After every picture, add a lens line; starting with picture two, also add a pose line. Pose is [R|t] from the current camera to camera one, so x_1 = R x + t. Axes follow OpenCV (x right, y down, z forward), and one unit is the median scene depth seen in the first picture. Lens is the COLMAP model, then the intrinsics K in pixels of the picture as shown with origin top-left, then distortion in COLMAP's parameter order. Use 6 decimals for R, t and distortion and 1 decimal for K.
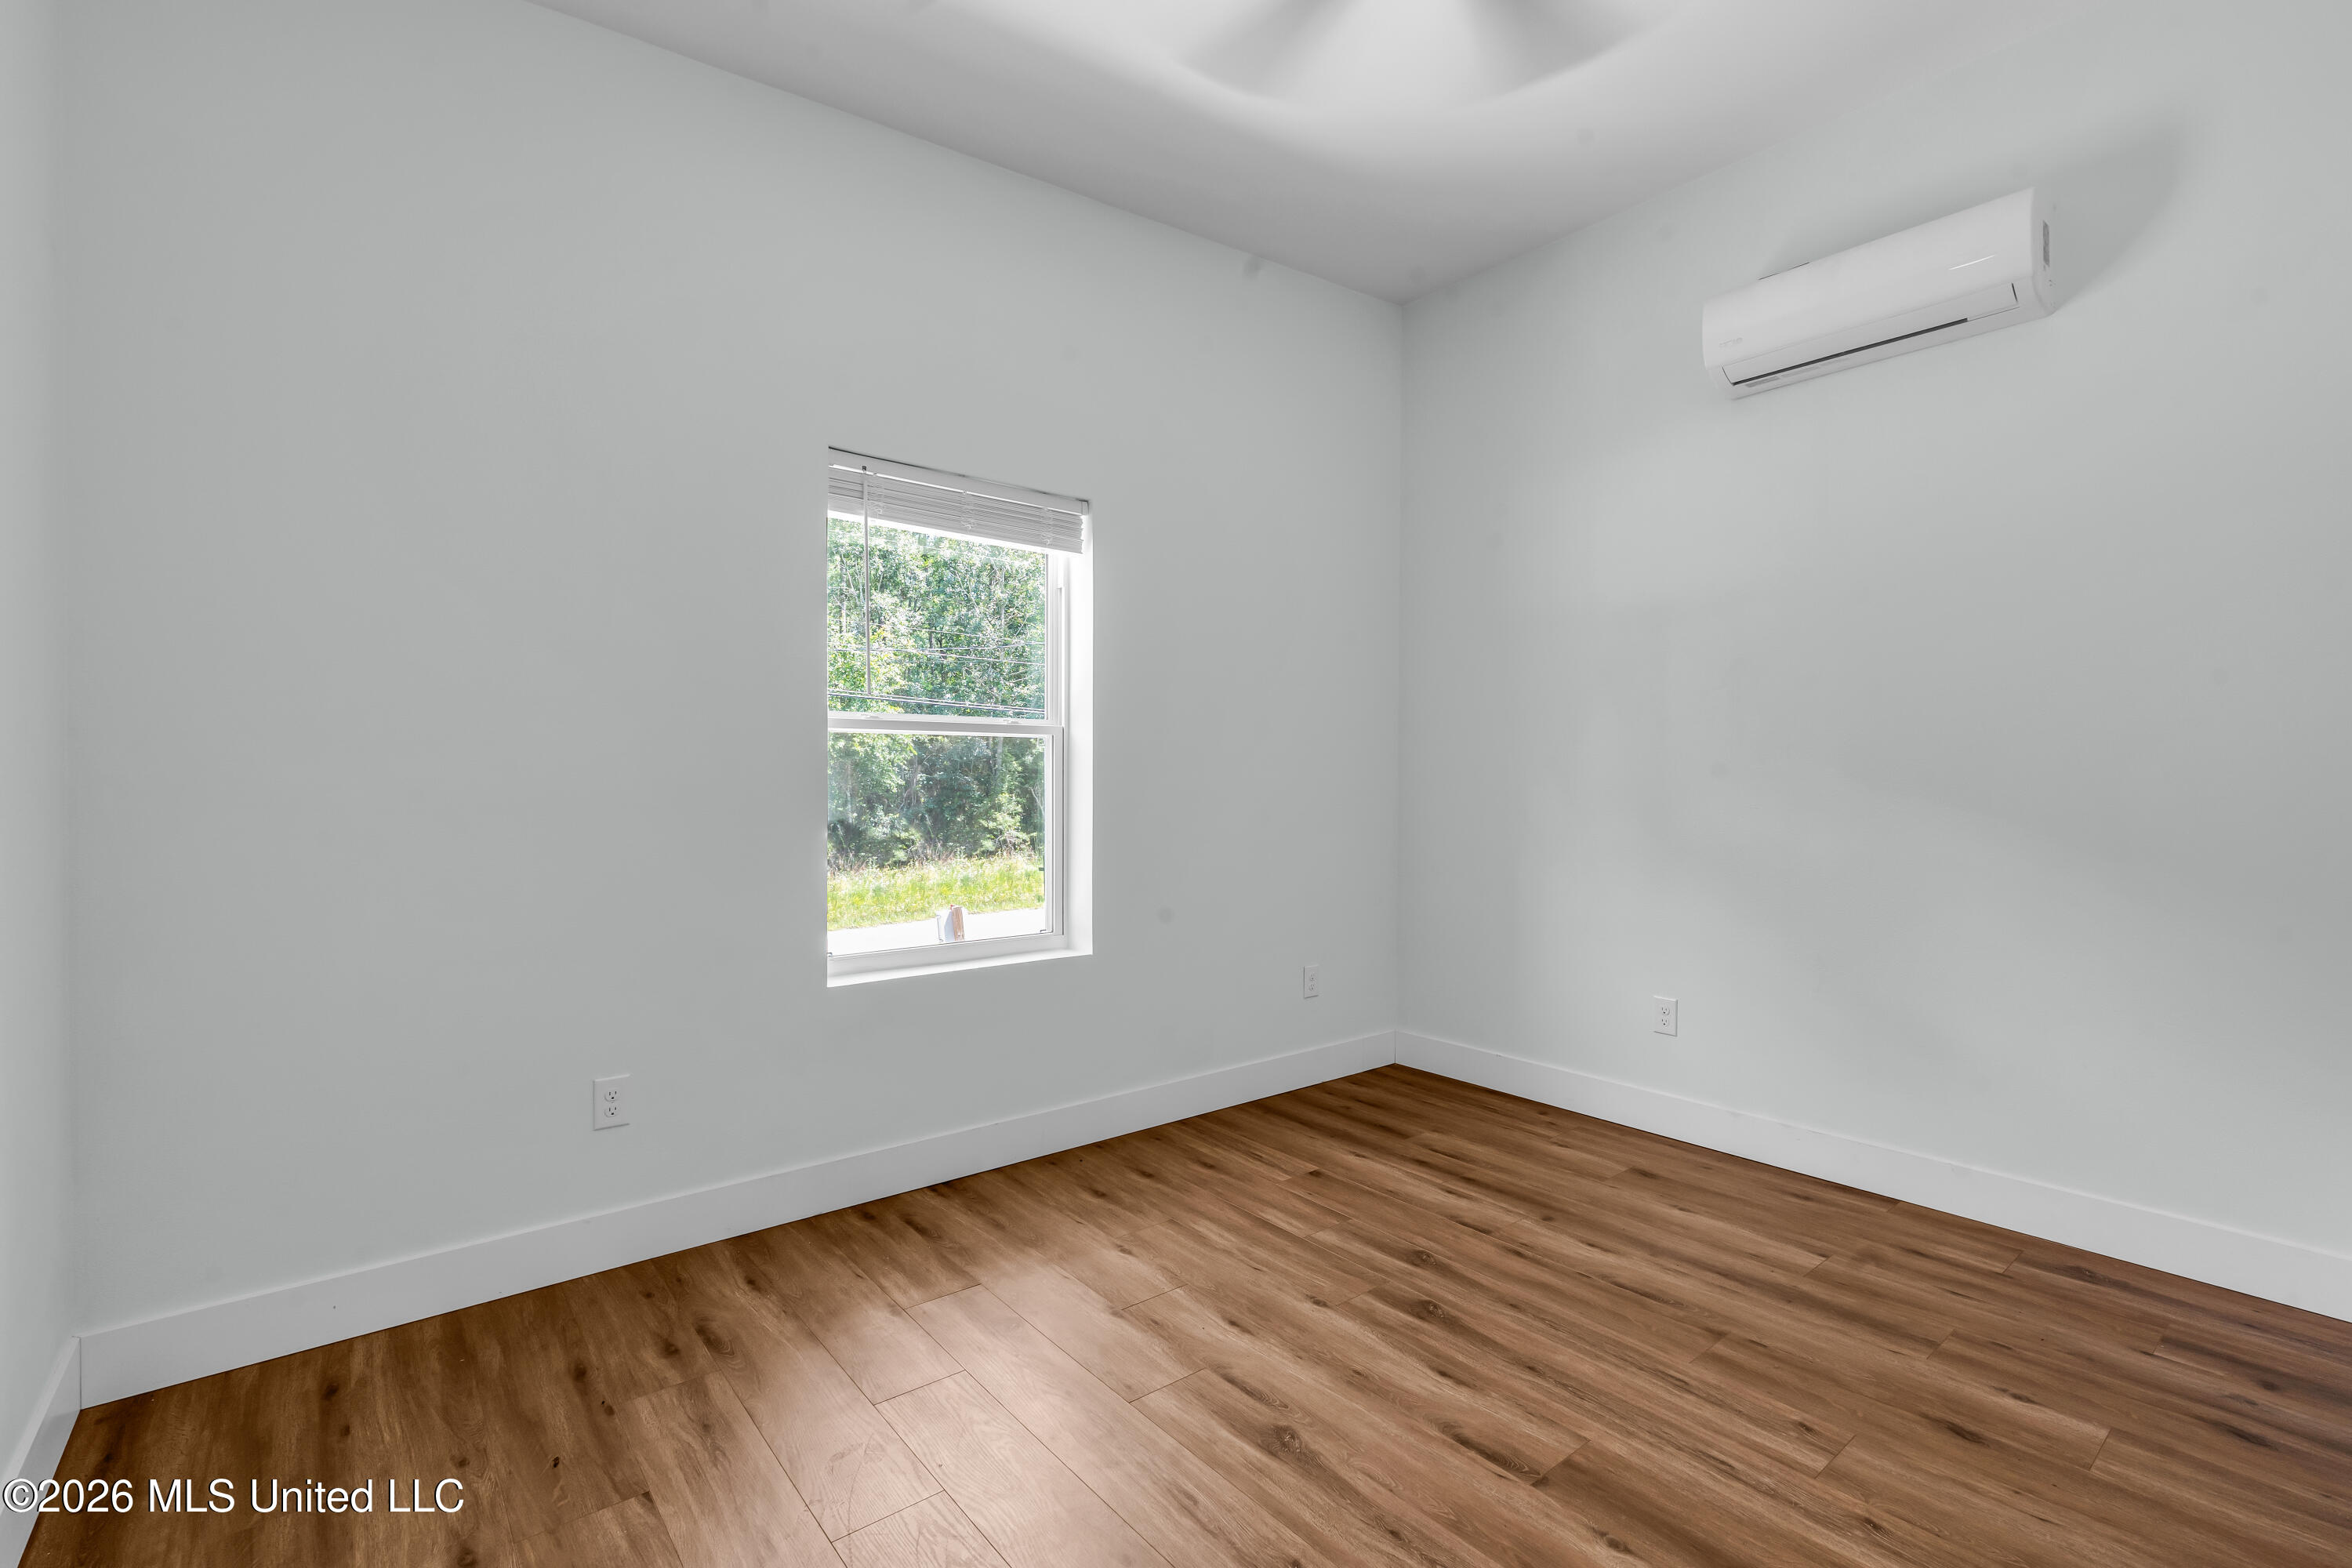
lens RADIAL K [[1068.7, 0, 1166.5], [0, 1068.7, 788.6], [0, 0, 1]] dist [-0.000751, -0.000066]
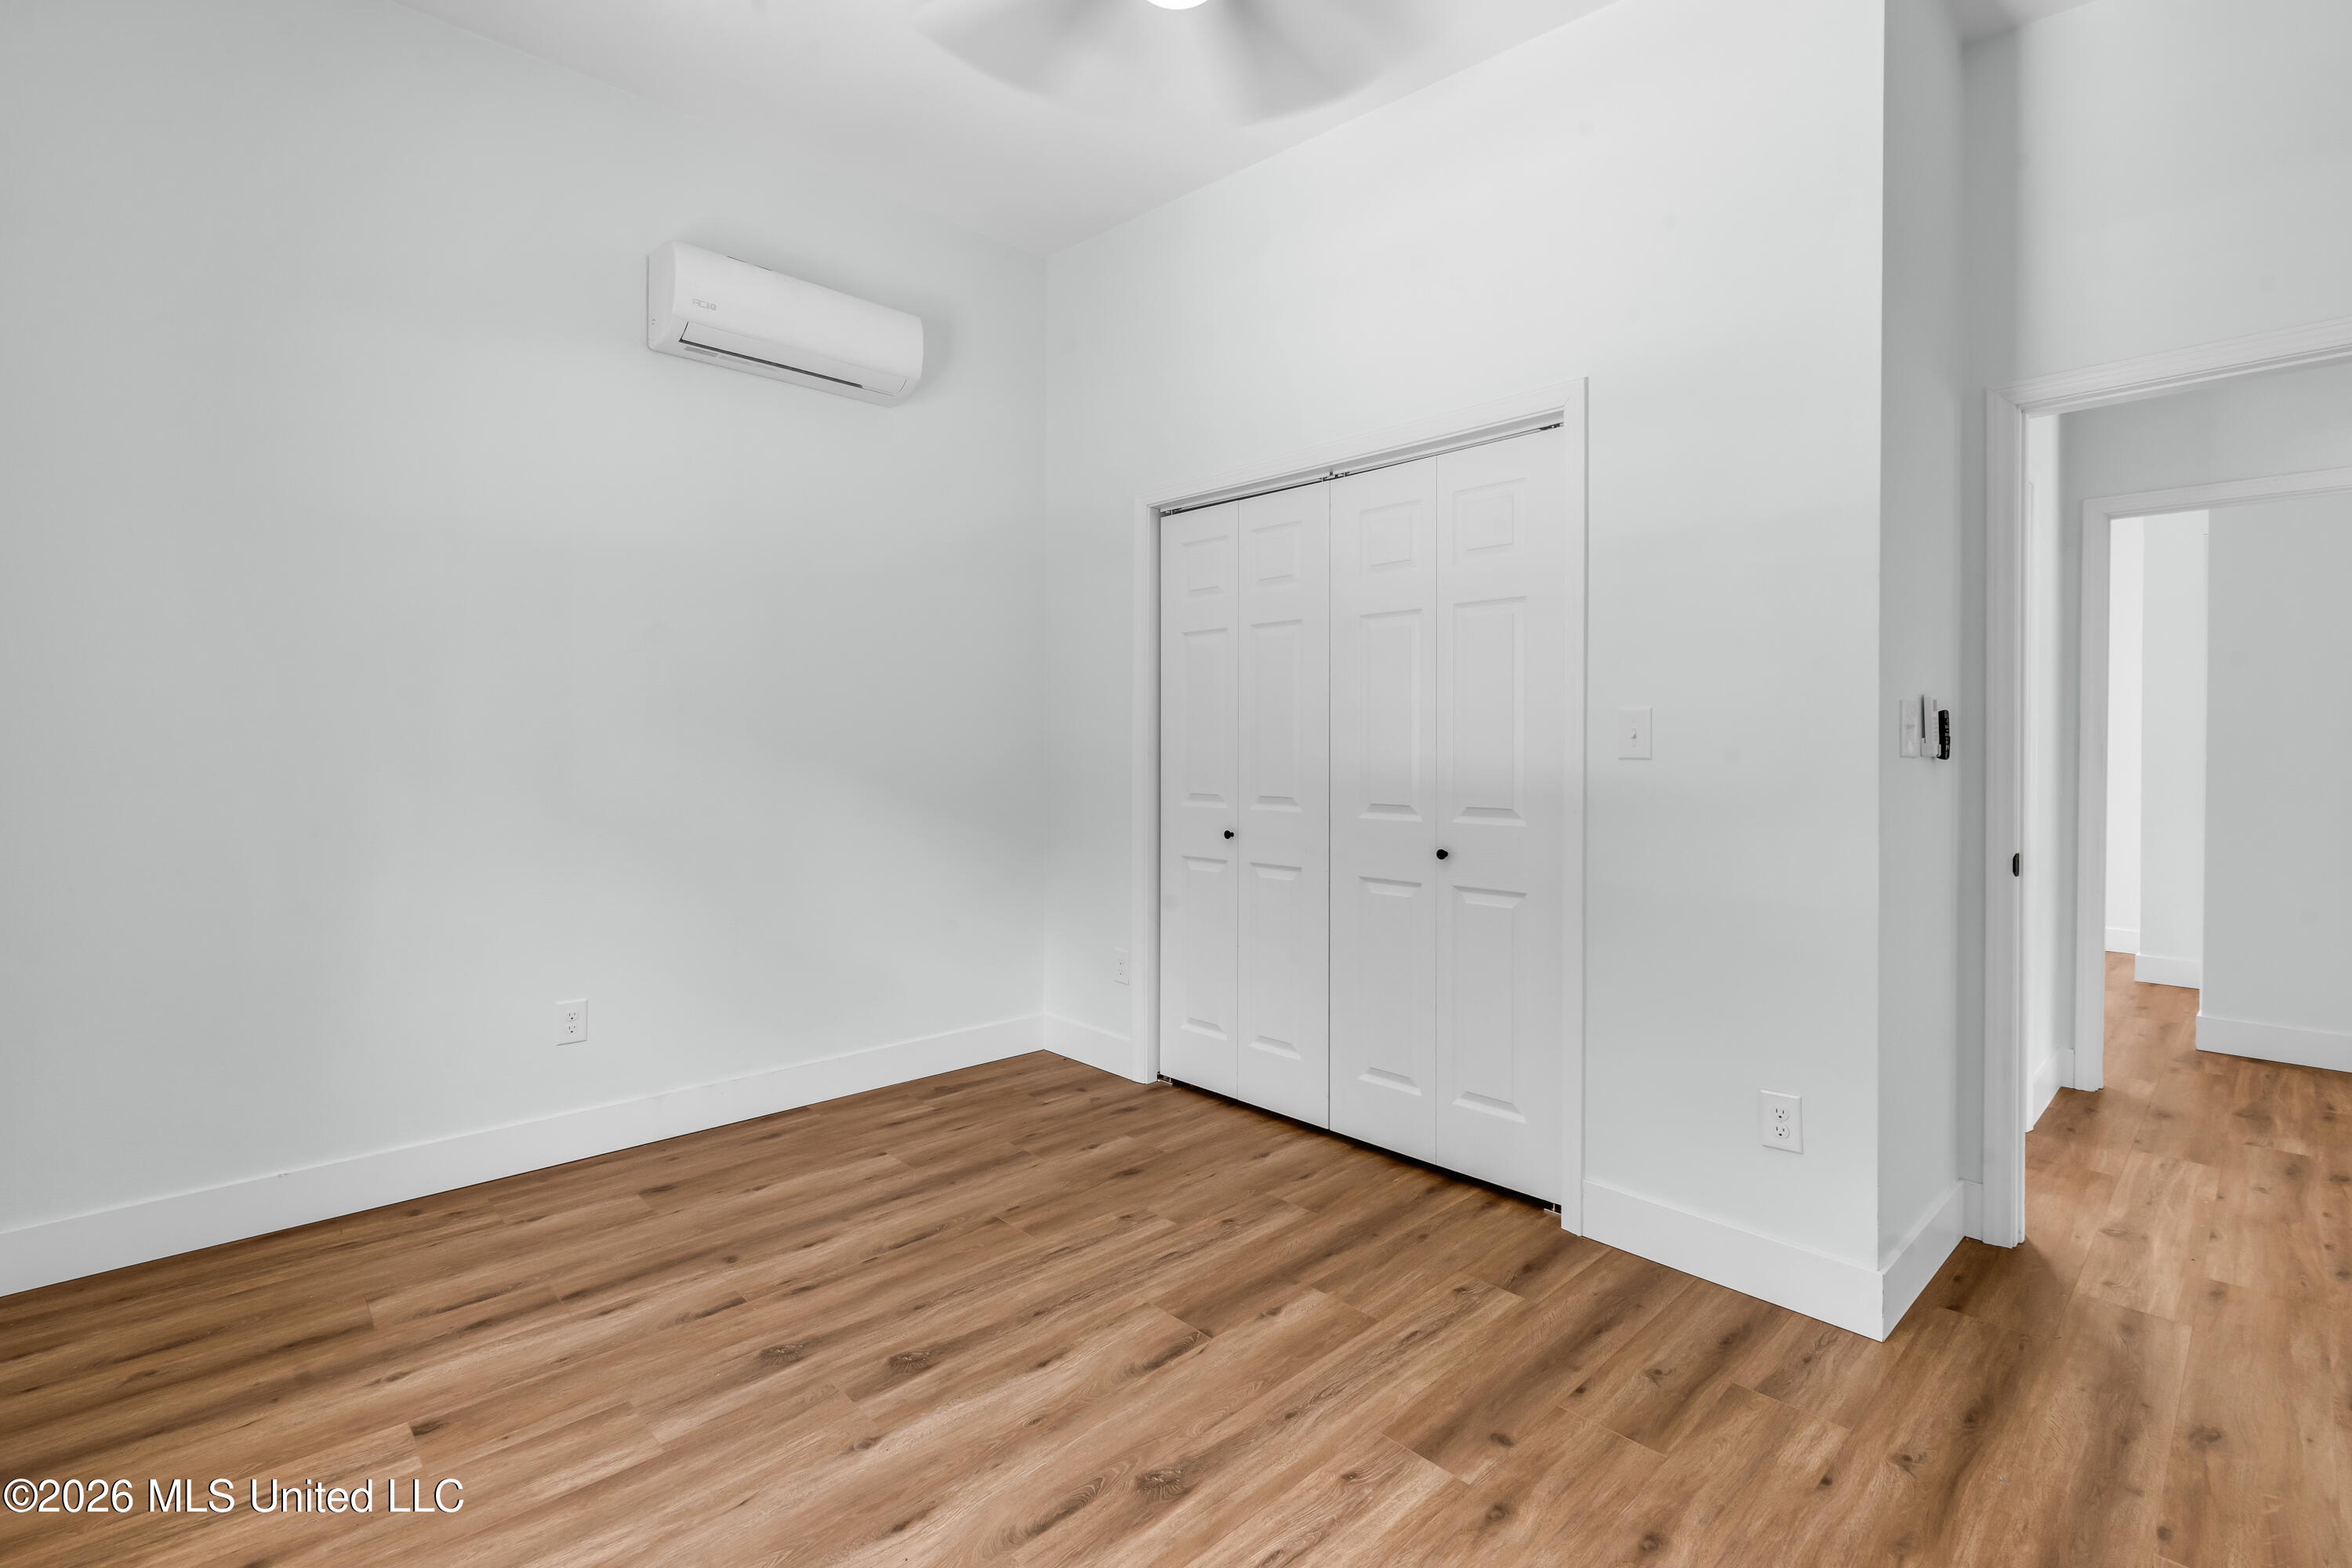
lens RADIAL K [[1088.9, 0, 1219.1], [0, 1088.9, 745.7], [0, 0, 1]] dist [0.000944, -0.000068]
pose [[-0.118289, -0.003101, 0.992974, -0.588673], [0.009094, 0.999950, 0.004206, 0.000599], [-0.992938, 0.009528, -0.118254, 0.791476]]
